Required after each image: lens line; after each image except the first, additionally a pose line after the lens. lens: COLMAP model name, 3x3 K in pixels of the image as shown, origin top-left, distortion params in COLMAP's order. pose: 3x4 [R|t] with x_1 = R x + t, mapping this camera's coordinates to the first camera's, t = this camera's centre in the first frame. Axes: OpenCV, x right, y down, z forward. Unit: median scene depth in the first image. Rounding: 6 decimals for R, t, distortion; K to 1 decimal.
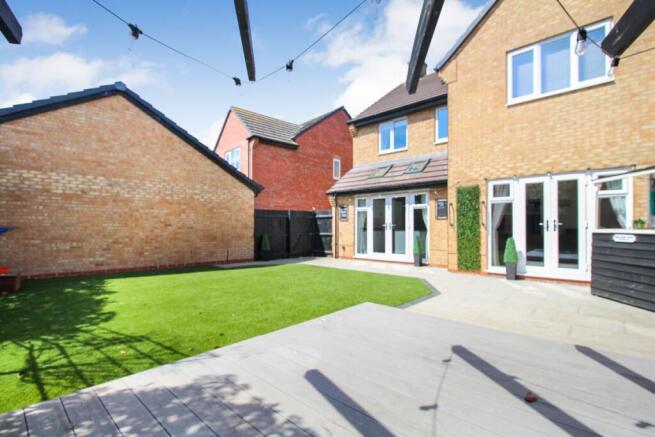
lens RADIAL K [[307.3, 0, 327.5], [0, 307.3, 218.5], [0, 0, 1]] dist [-0.000898, -0.000276]
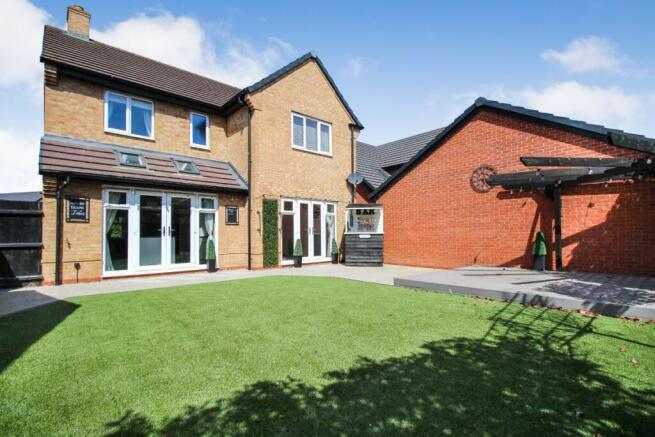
lens RADIAL K [[311.5, 0, 327.5], [0, 311.5, 218.5], [0, 0, 1]] dist [0.025652, -0.000053]
pose [[0.102191, 0.049386, 0.993538, -0.836314], [-0.021529, 0.998643, -0.047425, 0.031428], [-0.994532, -0.016543, 0.103115, 0.667703]]
